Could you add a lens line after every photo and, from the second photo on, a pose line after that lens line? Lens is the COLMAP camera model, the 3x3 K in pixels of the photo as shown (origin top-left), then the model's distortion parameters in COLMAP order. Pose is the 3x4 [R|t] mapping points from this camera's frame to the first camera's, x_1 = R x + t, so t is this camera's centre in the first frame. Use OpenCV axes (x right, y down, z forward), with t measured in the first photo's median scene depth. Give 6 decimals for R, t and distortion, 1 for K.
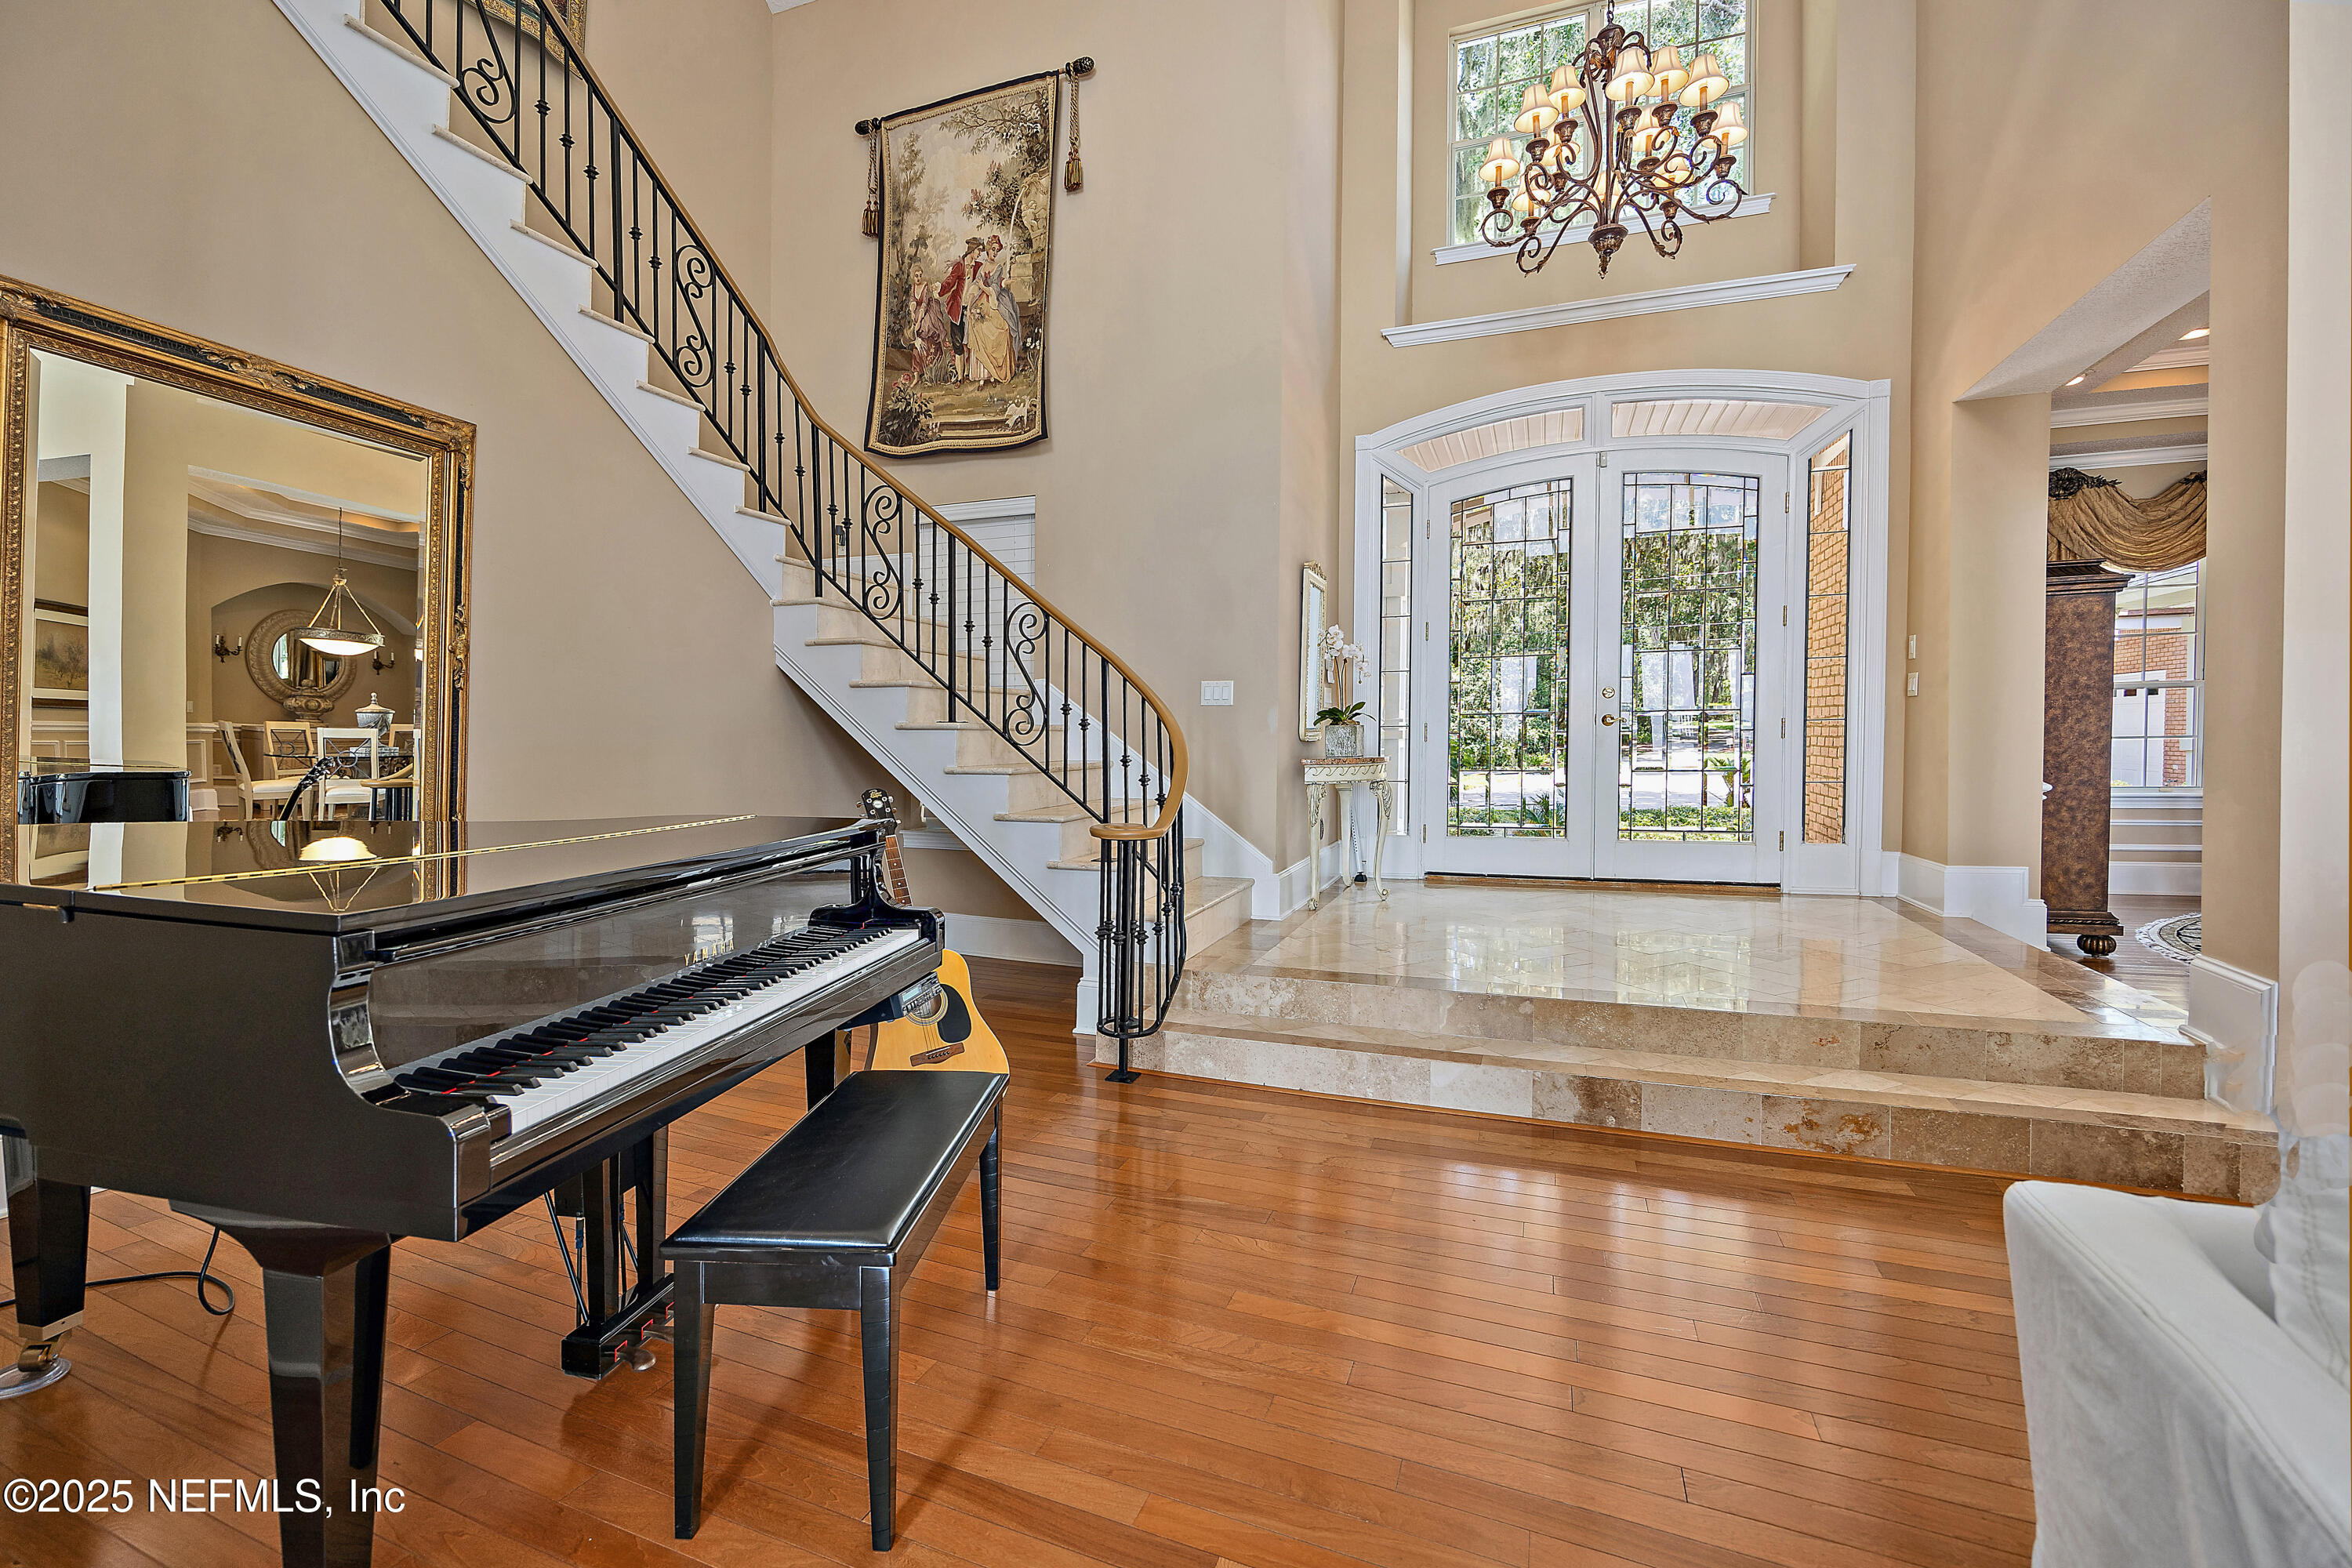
lens RADIAL K [[929.8, 0, 1186.9], [0, 929.8, 743.5], [0, 0, 1]] dist [0.009232, 0.000245]
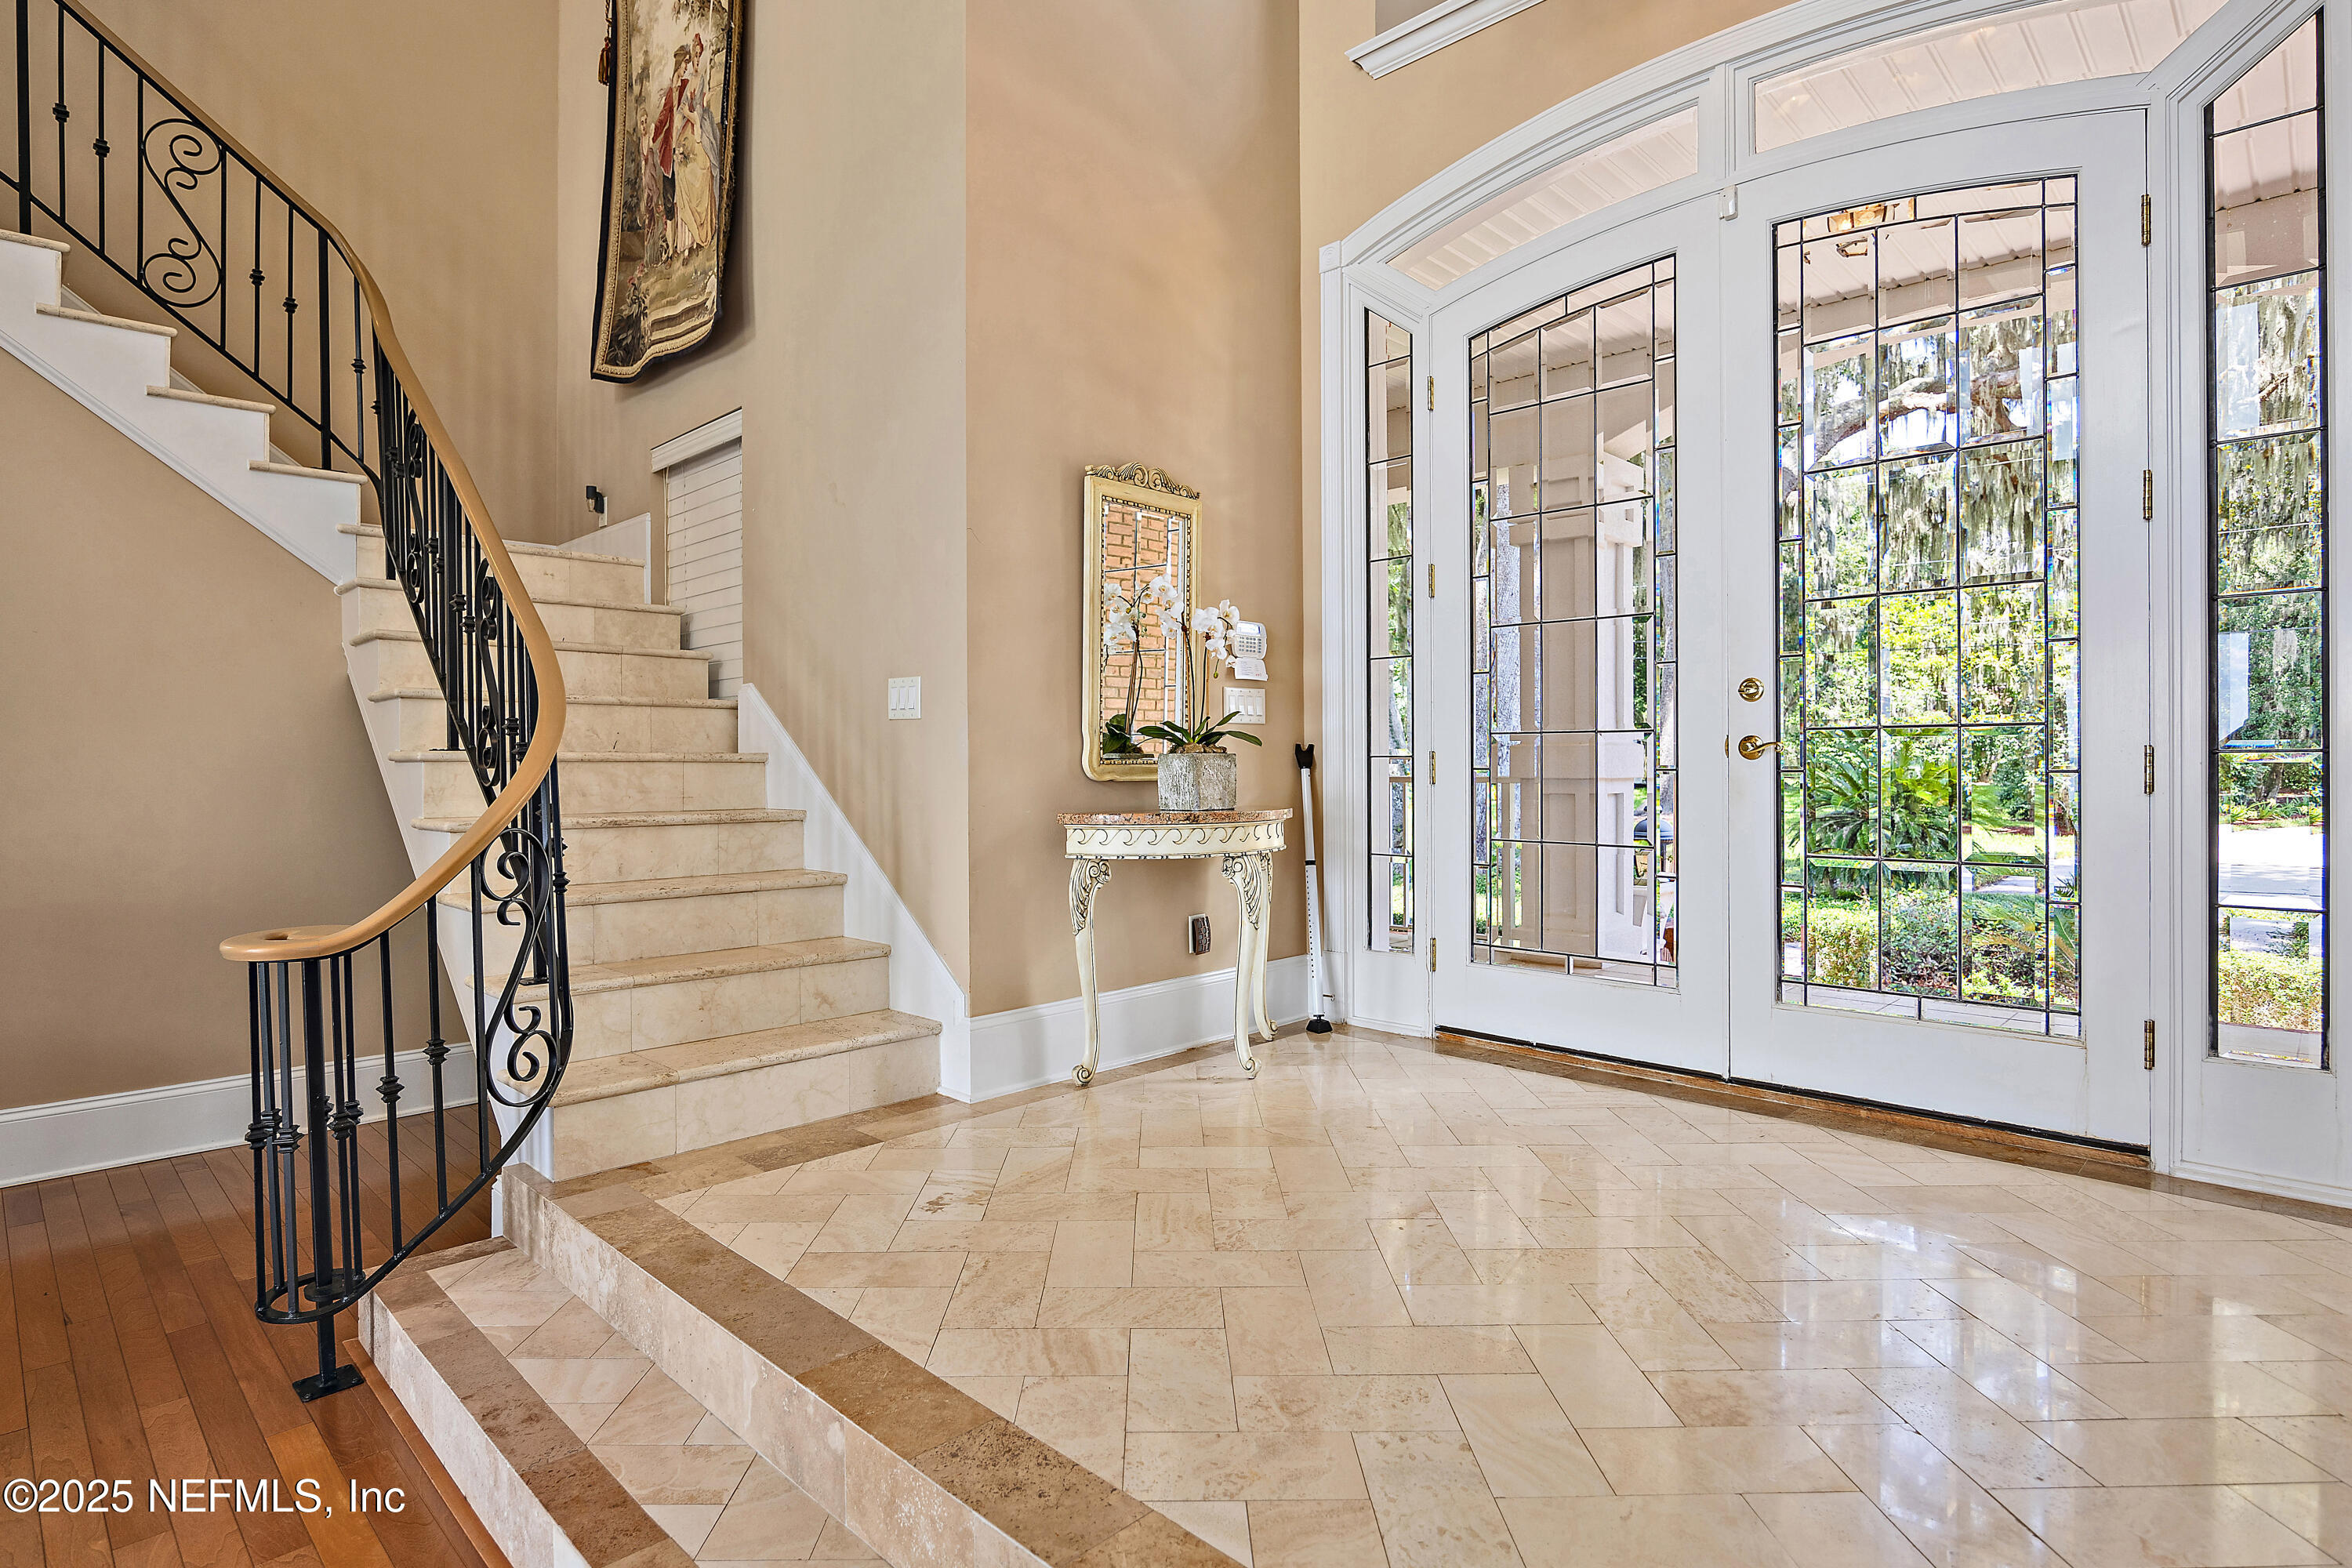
lens RADIAL K [[1175.0, 0, 1168.4], [0, 1175.0, 761.6], [0, 0, 1]] dist [-0.005173, -0.000523]
pose [[0.916734, 0.003332, -0.399484, 0.447170], [-0.006846, 0.999949, -0.007368, -0.011831], [0.399439, 0.009490, 0.916710, 0.357671]]
